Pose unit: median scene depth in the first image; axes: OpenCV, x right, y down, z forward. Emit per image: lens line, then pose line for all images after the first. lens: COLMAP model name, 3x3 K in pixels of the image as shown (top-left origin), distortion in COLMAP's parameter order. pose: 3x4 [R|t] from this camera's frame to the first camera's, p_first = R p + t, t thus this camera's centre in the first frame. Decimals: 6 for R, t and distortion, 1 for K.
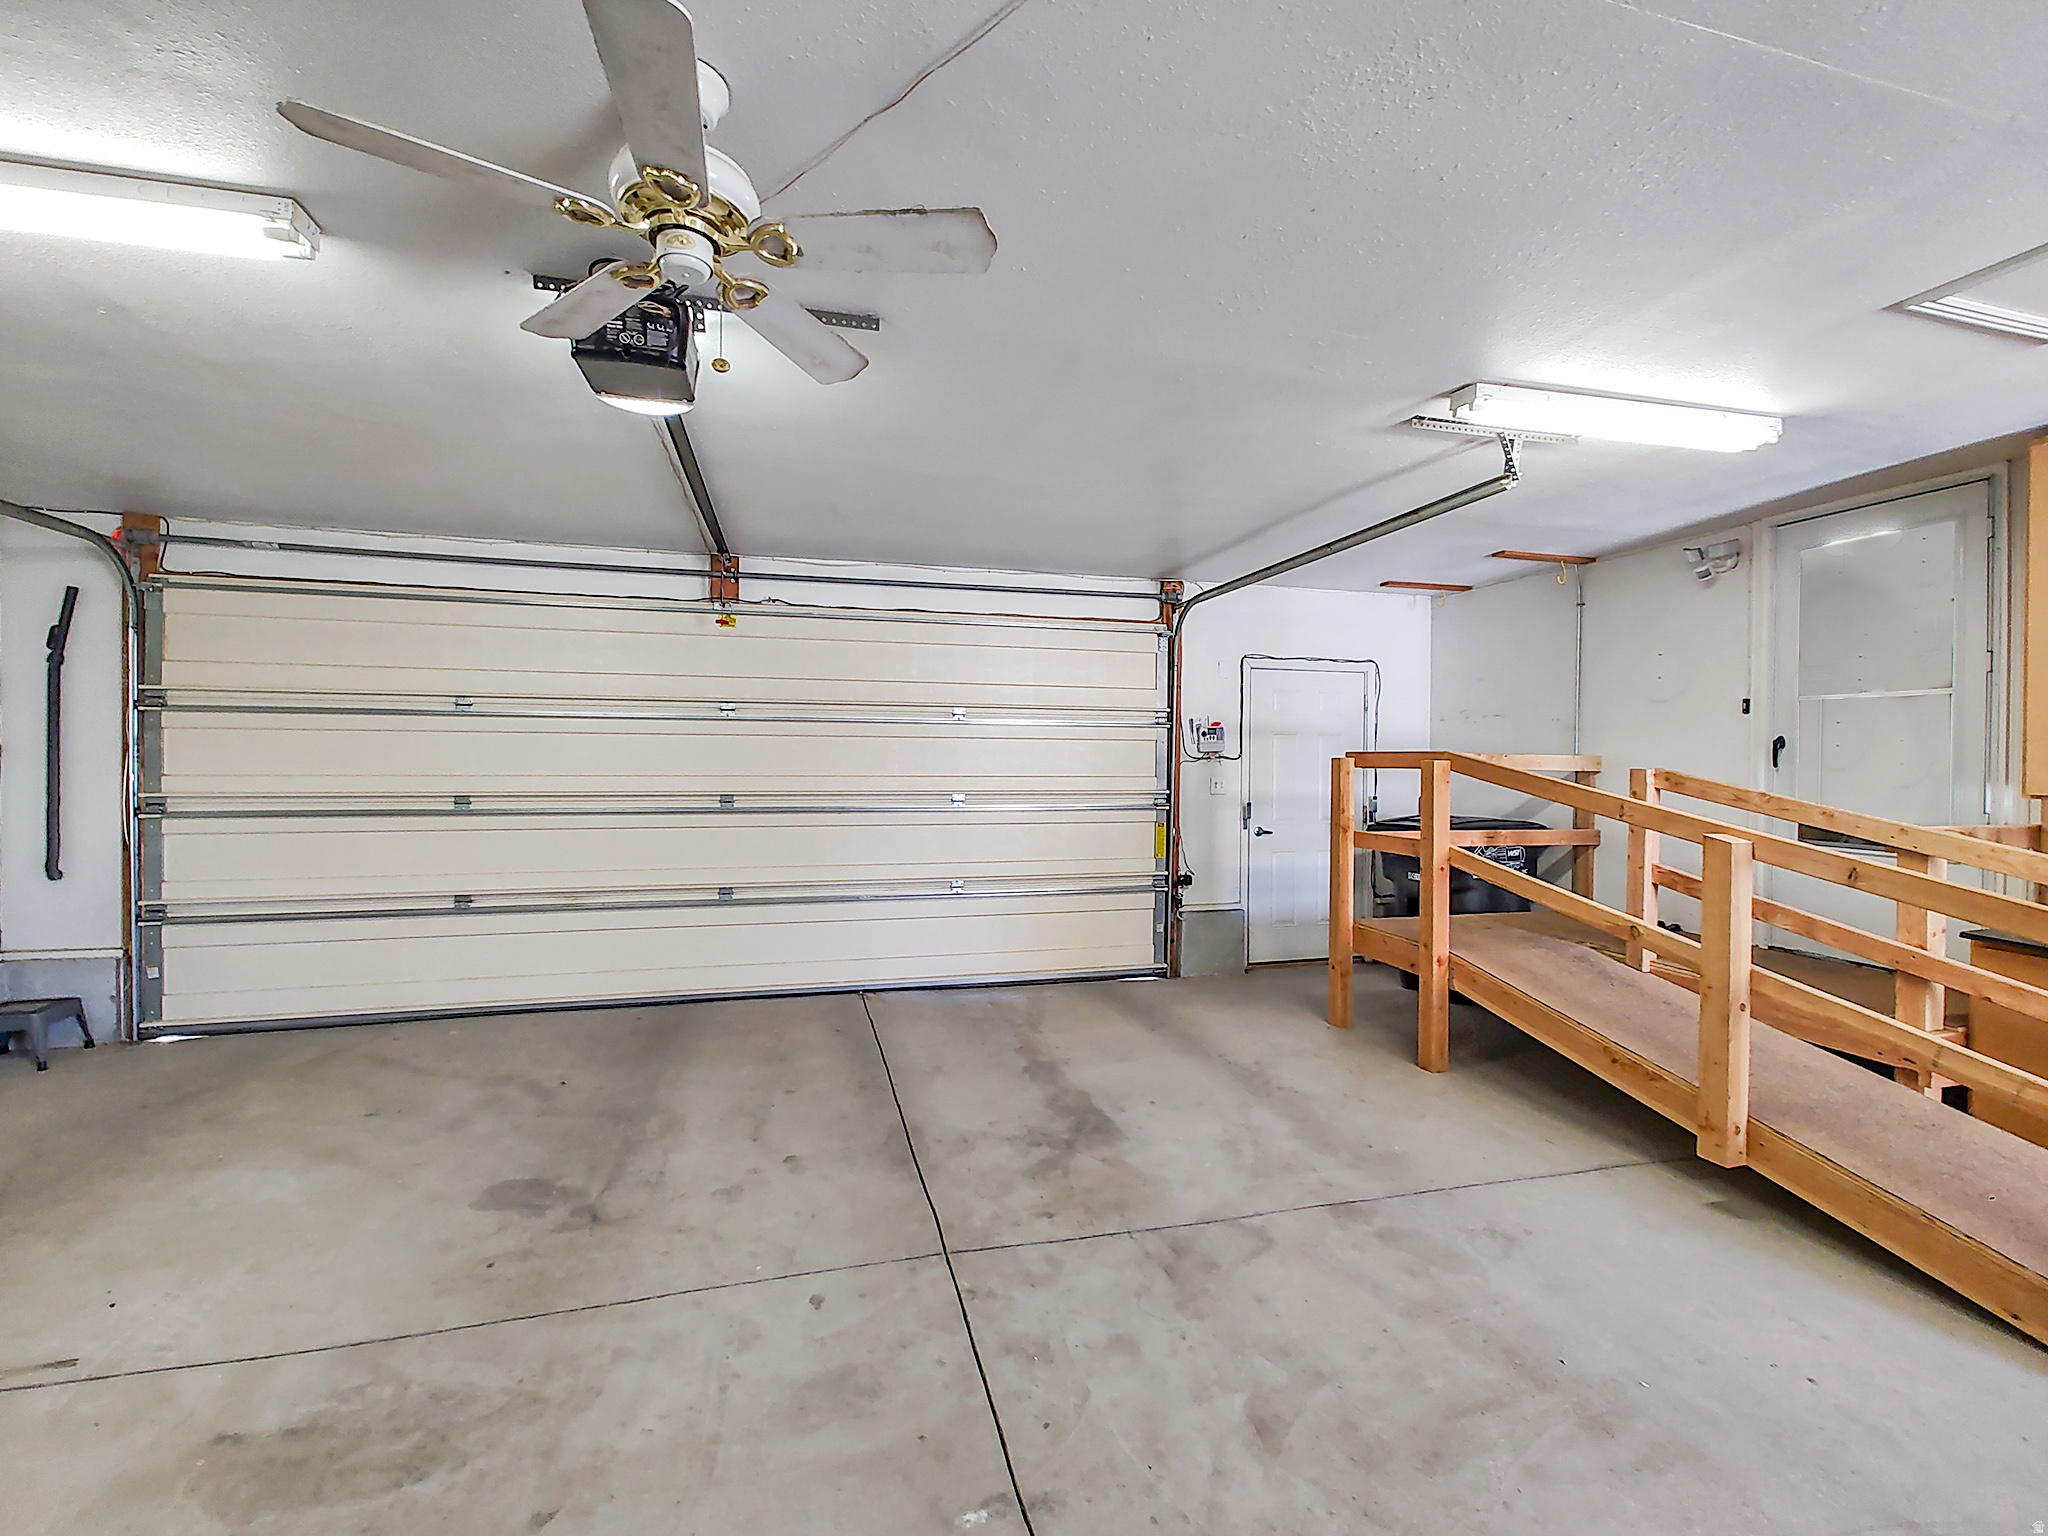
lens RADIAL K [[853.7, 0, 1023.0], [0, 853.7, 759.3], [0, 0, 1]] dist [-0.001597, -0.000044]
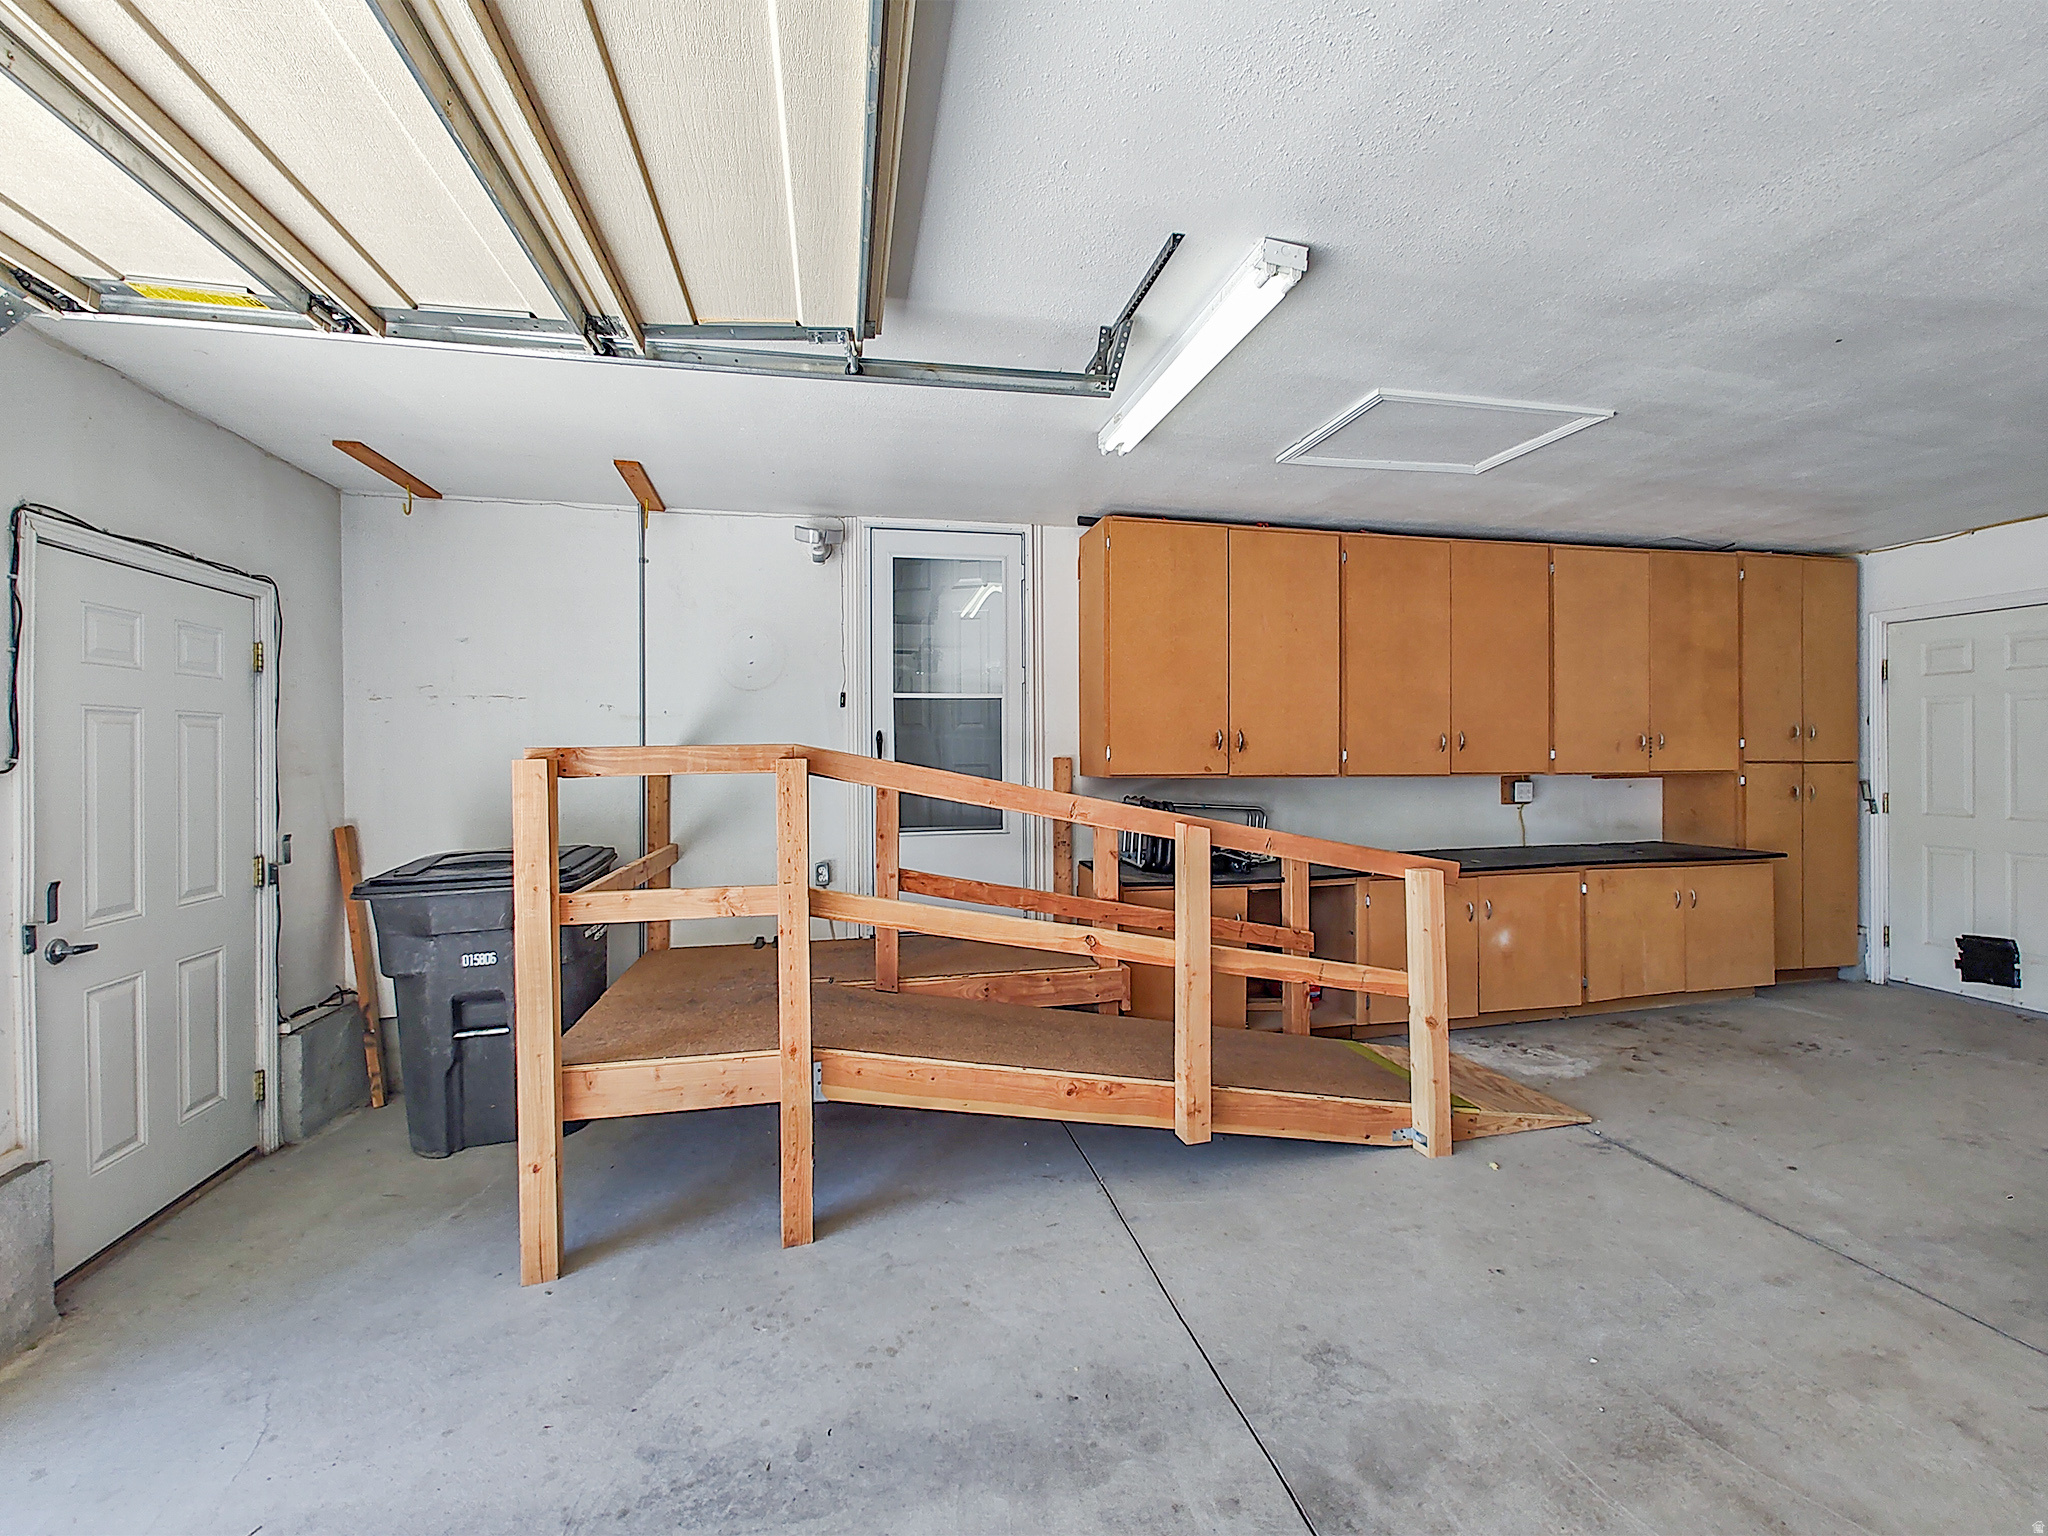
lens RADIAL K [[853.7, 0, 1021.6], [0, 853.7, 757.3], [0, 0, 1]] dist [-0.001597, -0.000044]
pose [[0.054209, -0.017764, 0.998372, -0.226441], [0.017609, 0.999703, 0.016832, -0.013306], [-0.998374, 0.016668, 0.054505, 1.185639]]
